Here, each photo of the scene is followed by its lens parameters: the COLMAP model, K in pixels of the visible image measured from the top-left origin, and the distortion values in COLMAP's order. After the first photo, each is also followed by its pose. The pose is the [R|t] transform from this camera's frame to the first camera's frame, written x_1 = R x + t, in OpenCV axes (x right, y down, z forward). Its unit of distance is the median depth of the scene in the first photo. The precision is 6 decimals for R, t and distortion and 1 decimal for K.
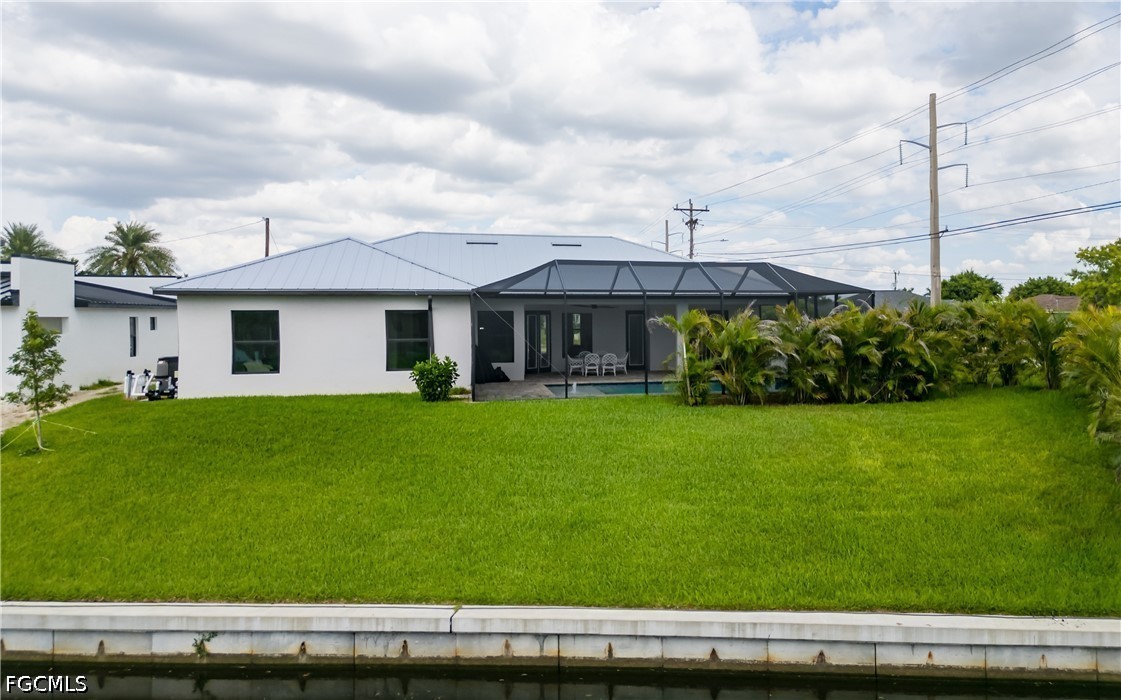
lens RADIAL K [[829.1, 0, 679.2], [0, 829.1, 372.6], [0, 0, 1]] dist [0.029346, -0.008940]
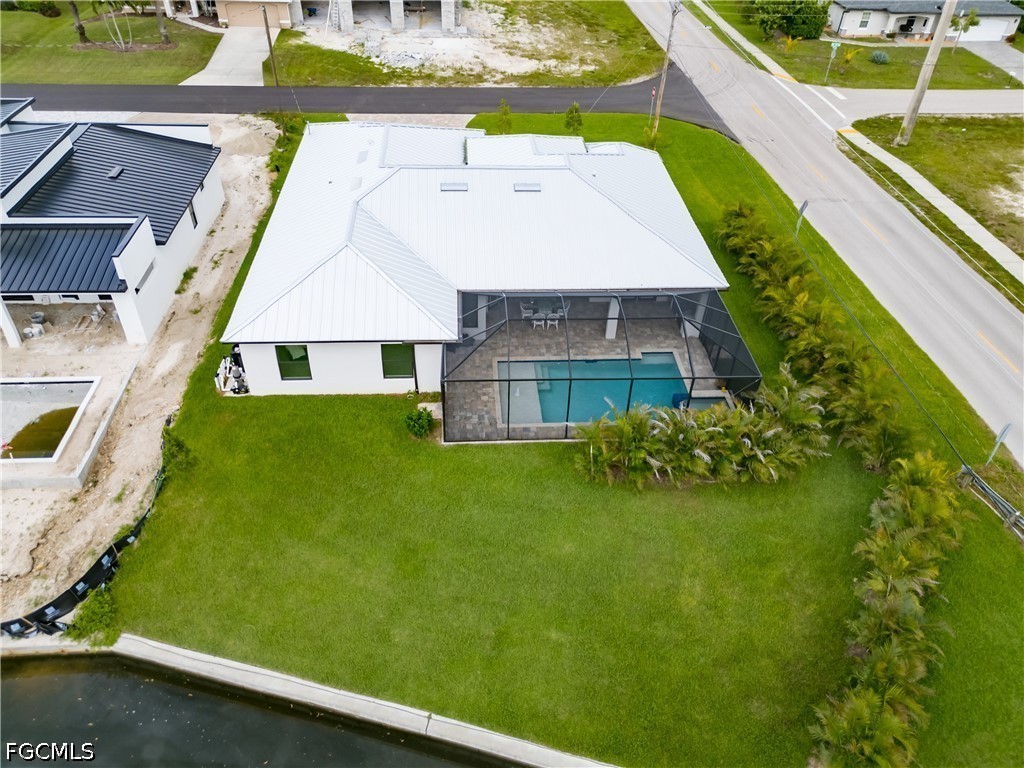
lens RADIAL K [[719.8, 0, 512.7], [0, 719.8, 418.1], [0, 0, 1]] dist [0.008890, -0.001157]
pose [[0.980706, 0.149421, -0.126049, 0.033259], [-0.041826, 0.790251, 0.611354, -1.280532], [0.190959, -0.594287, 0.781254, 0.126877]]
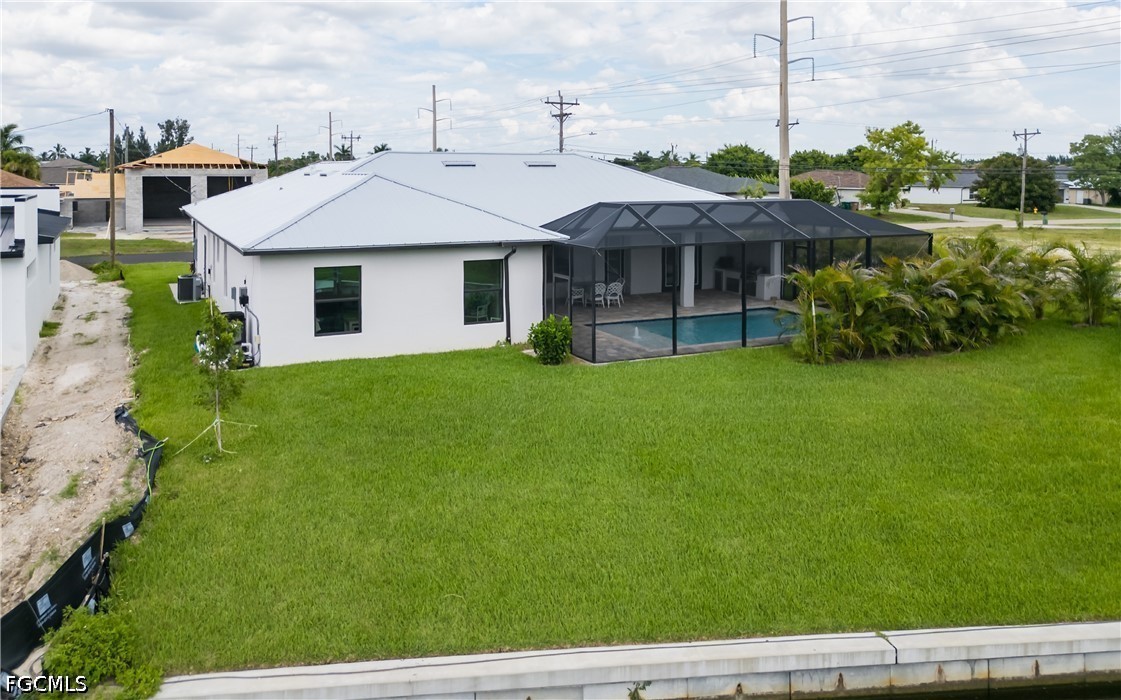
lens RADIAL K [[877.6, 0, 524.6], [0, 877.6, 242.5], [0, 0, 1]] dist [0.019331, 0.000050]
pose [[0.985205, -0.007914, 0.171197, -0.839796], [0.005479, 0.999877, 0.014693, -0.200118], [-0.171292, -0.013537, 0.985127, 0.034801]]
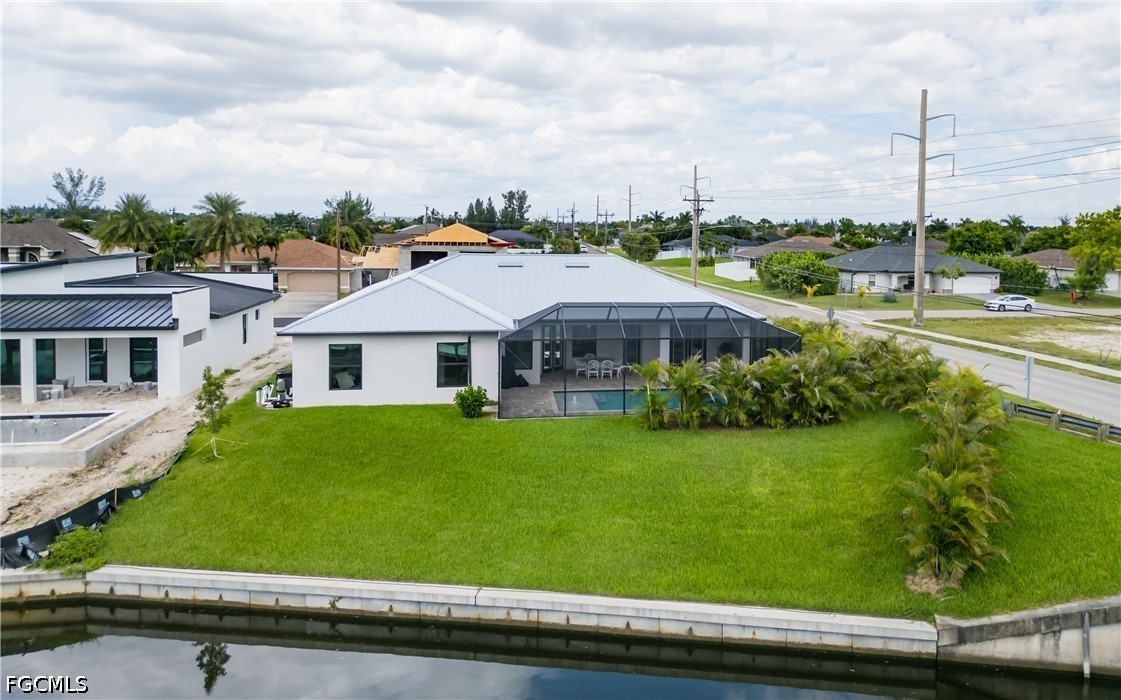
lens RADIAL K [[825.6, 0, 660.2], [0, 825.6, 332.1], [0, 0, 1]] dist [0.029827, -0.014934]
pose [[0.997285, 0.025183, -0.069201, 0.195077], [-0.021153, 0.998072, 0.058355, -0.332533], [0.070537, -0.056733, 0.995895, -0.597587]]
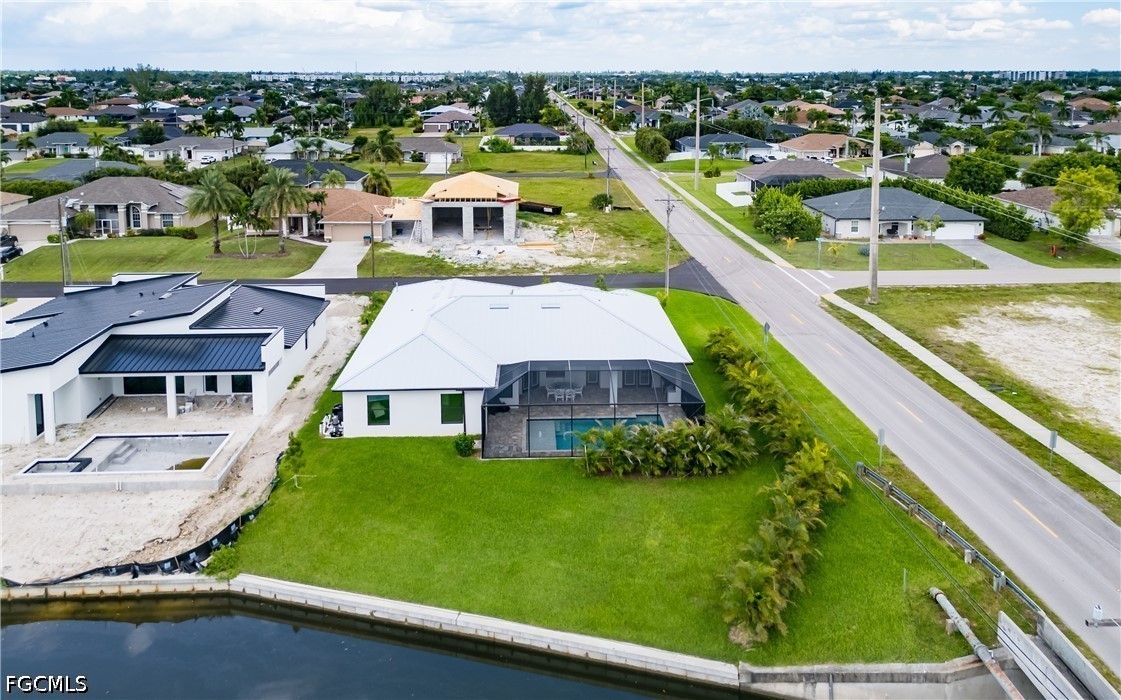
lens RADIAL K [[839.9, 0, 560.6], [0, 839.9, 241.1], [0, 0, 1]] dist [0.020377, -0.002122]
pose [[0.975507, 0.042794, -0.215766, 0.573270], [-0.015560, 0.991861, 0.126370, -1.225273], [0.219418, -0.119918, 0.968233, -1.383012]]
